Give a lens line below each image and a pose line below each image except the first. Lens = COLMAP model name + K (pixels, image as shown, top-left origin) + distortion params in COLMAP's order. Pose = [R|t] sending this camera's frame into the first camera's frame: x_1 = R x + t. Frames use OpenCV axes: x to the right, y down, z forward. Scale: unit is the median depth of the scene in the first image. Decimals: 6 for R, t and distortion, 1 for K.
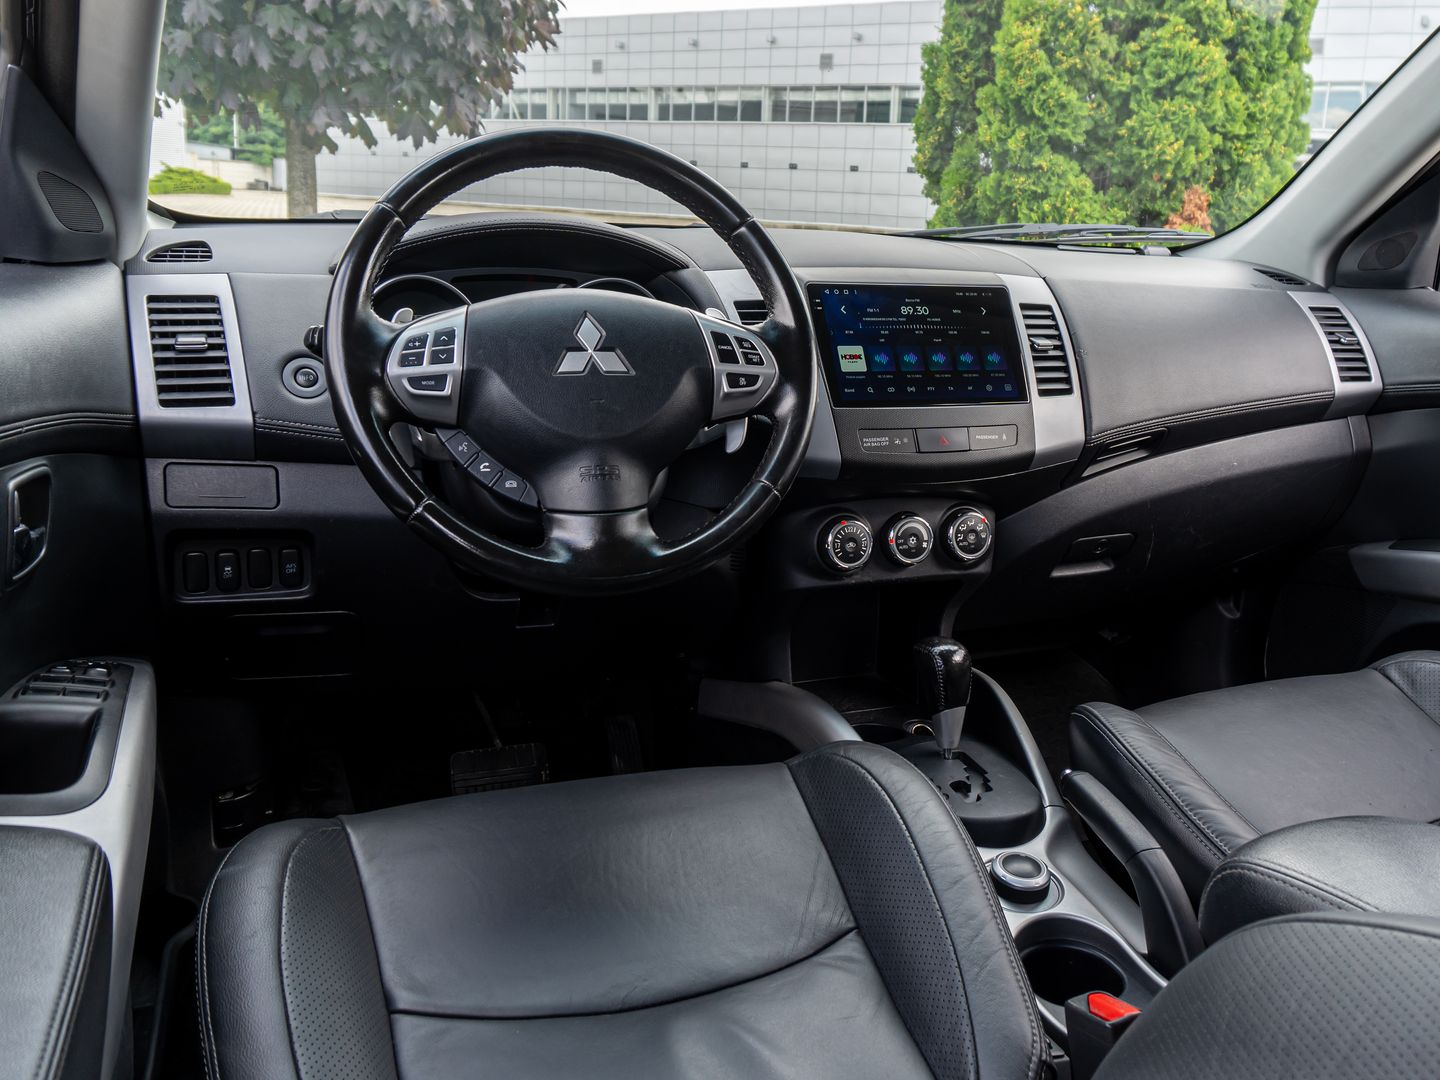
lens RADIAL K [[1453.4, 0, 752.3], [0, 1453.4, 525.4], [0, 0, 1]] dist [-0.008174, 0.000000]
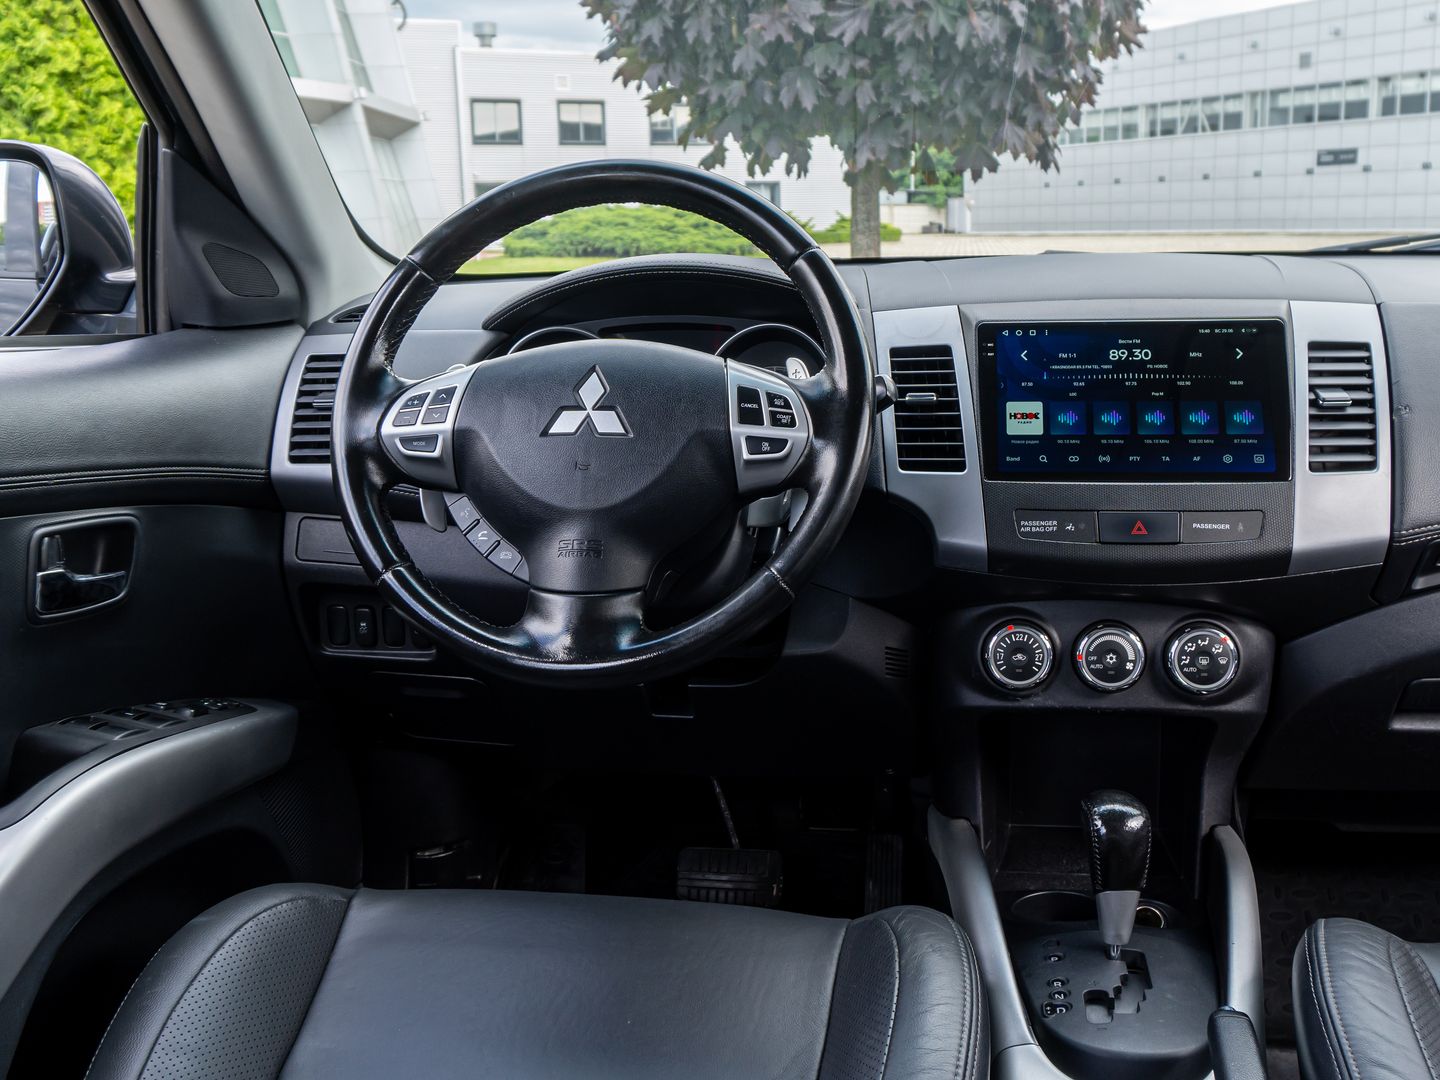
lens RADIAL K [[1601.2, 0, 711.4], [0, 1601.2, 532.8], [0, 0, 1]] dist [-0.007271, 0.000000]
pose [[0.820625, 0.044993, -0.569693, 0.409882], [-0.065707, 0.997713, -0.015853, -0.028049], [0.567677, 0.050442, 0.821705, 0.197705]]
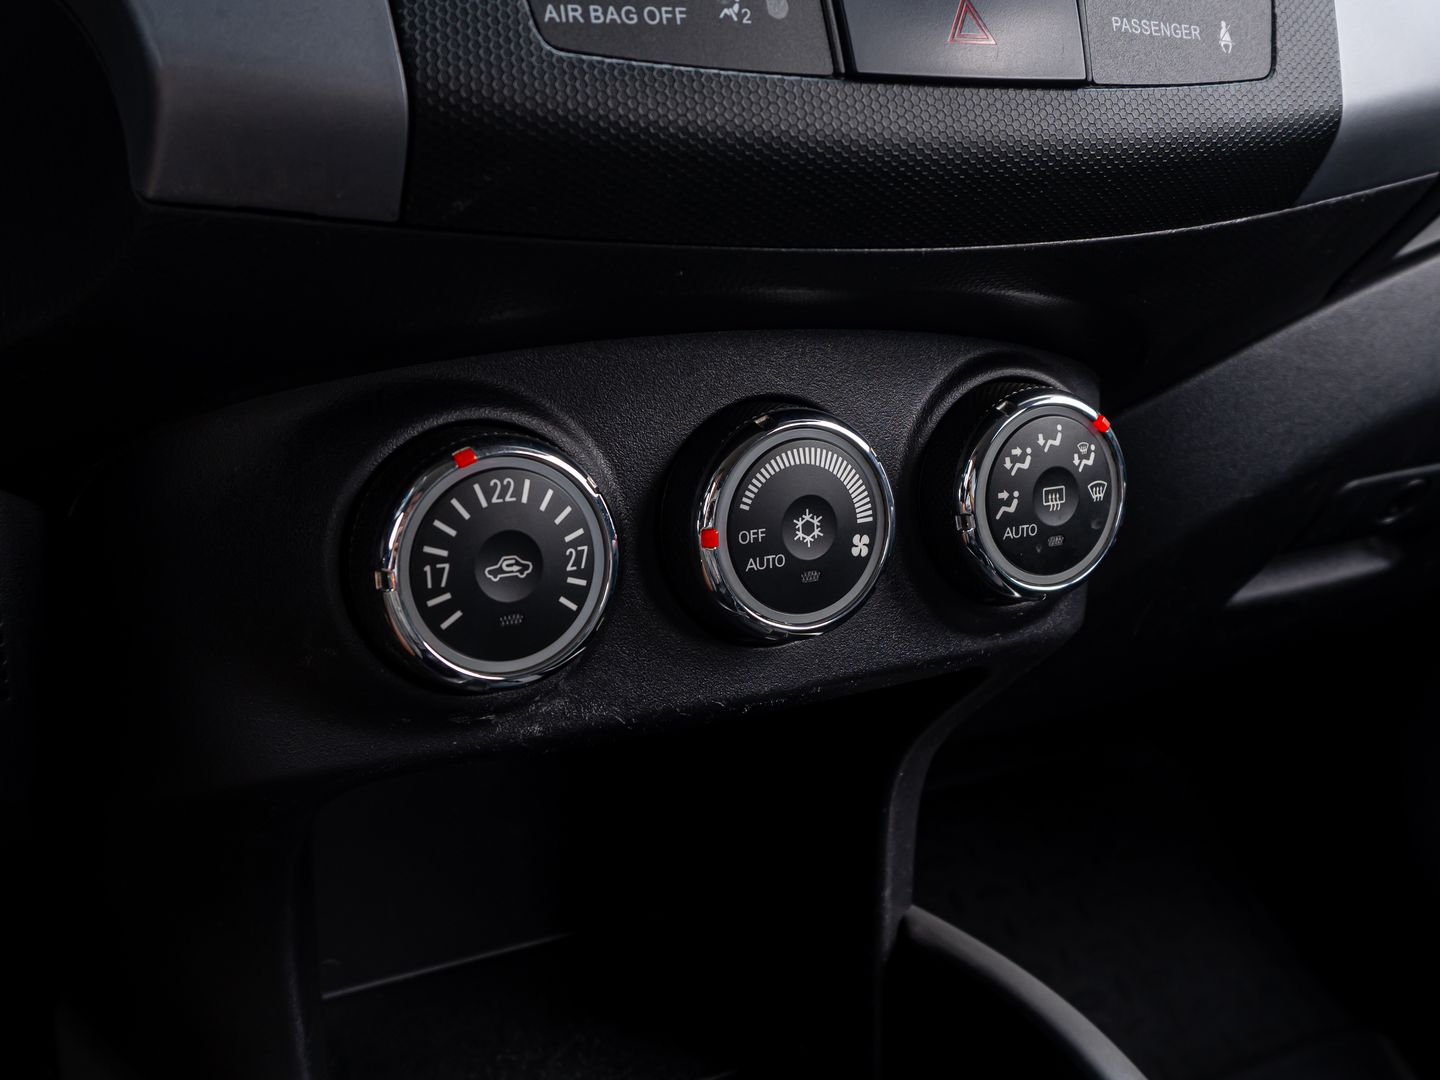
lens RADIAL K [[1453.4, 0, 706.8], [0, 1453.4, 542.0], [0, 0, 1]] dist [-0.008174, 0.000000]
pose [[0.993924, -0.029888, 0.105930, 0.072703], [0.020851, 0.996127, 0.085417, -0.006454], [-0.108072, -0.082690, 0.990698, 0.788049]]
